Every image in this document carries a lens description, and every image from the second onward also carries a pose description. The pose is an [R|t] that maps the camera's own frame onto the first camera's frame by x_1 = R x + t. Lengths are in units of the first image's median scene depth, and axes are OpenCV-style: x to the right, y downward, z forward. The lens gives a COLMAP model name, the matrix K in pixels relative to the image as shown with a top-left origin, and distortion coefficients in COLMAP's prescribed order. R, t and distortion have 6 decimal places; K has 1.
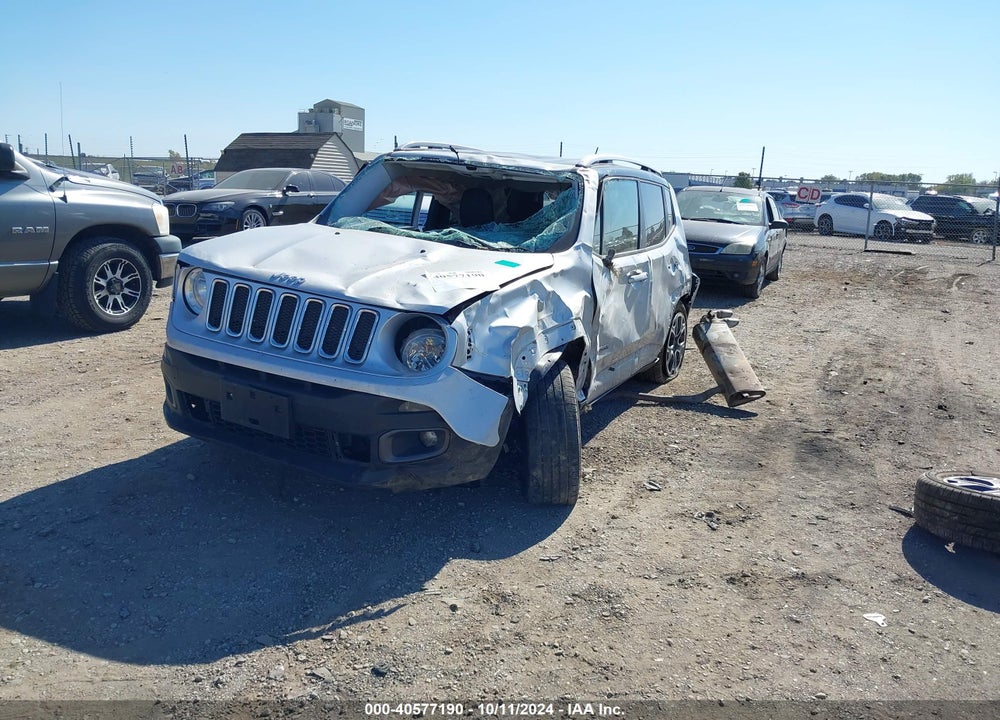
lens RADIAL K [[789.2, 0, 504.8], [0, 789.2, 396.9], [0, 0, 1]] dist [0.002590, -0.000765]
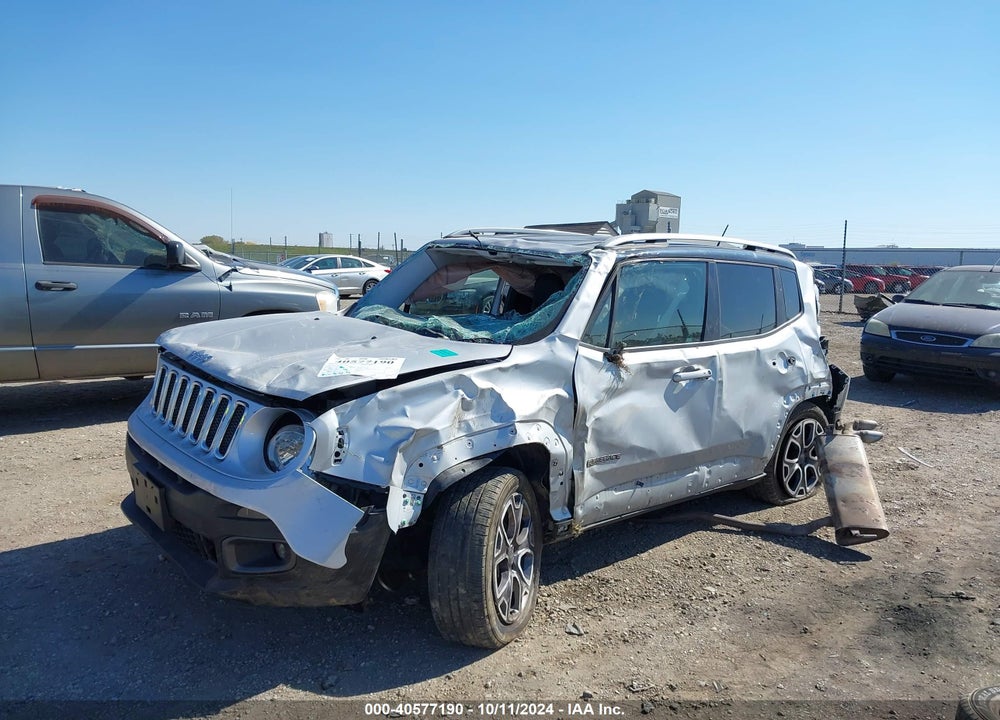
lens RADIAL K [[796.9, 0, 502.0], [0, 796.9, 340.5], [0, 0, 1]] dist [0.006319, -0.000775]
pose [[0.923394, 0.017910, -0.383436, 0.328987], [-0.084413, 0.983933, -0.157324, -0.040292], [0.374457, 0.177639, 0.910069, 0.163343]]
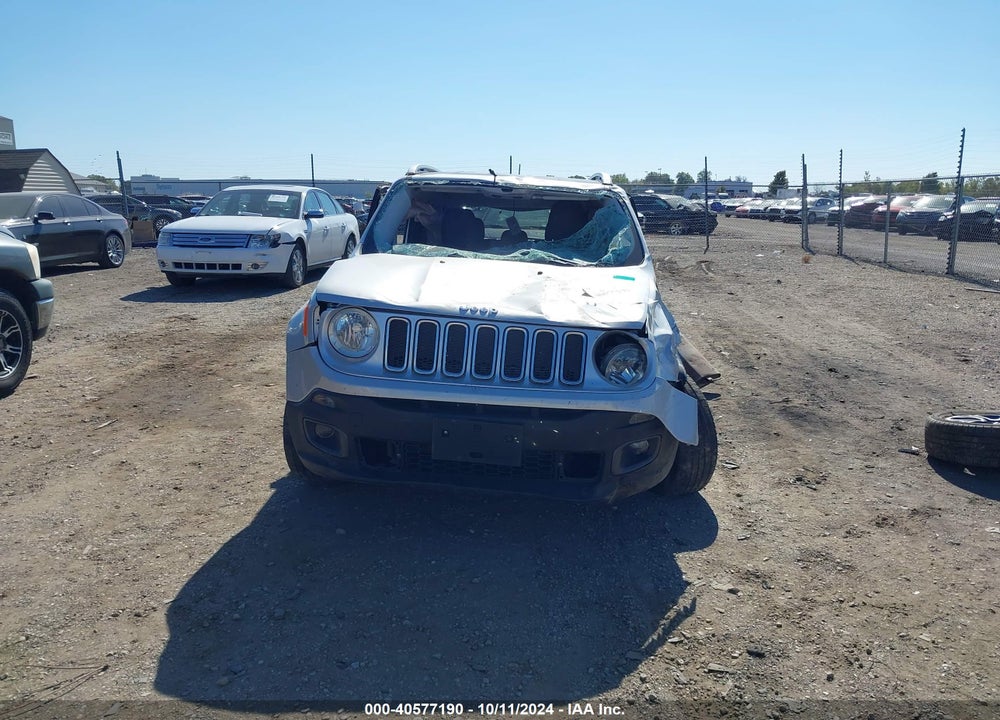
lens RADIAL K [[789.2, 0, 504.8], [0, 789.2, 396.9], [0, 0, 1]] dist [0.002590, -0.000765]
pose [[0.927036, -0.128408, 0.352302, -0.440422], [0.131952, 0.991157, 0.014045, -0.036642], [-0.350989, 0.033467, 0.935781, 0.044959]]
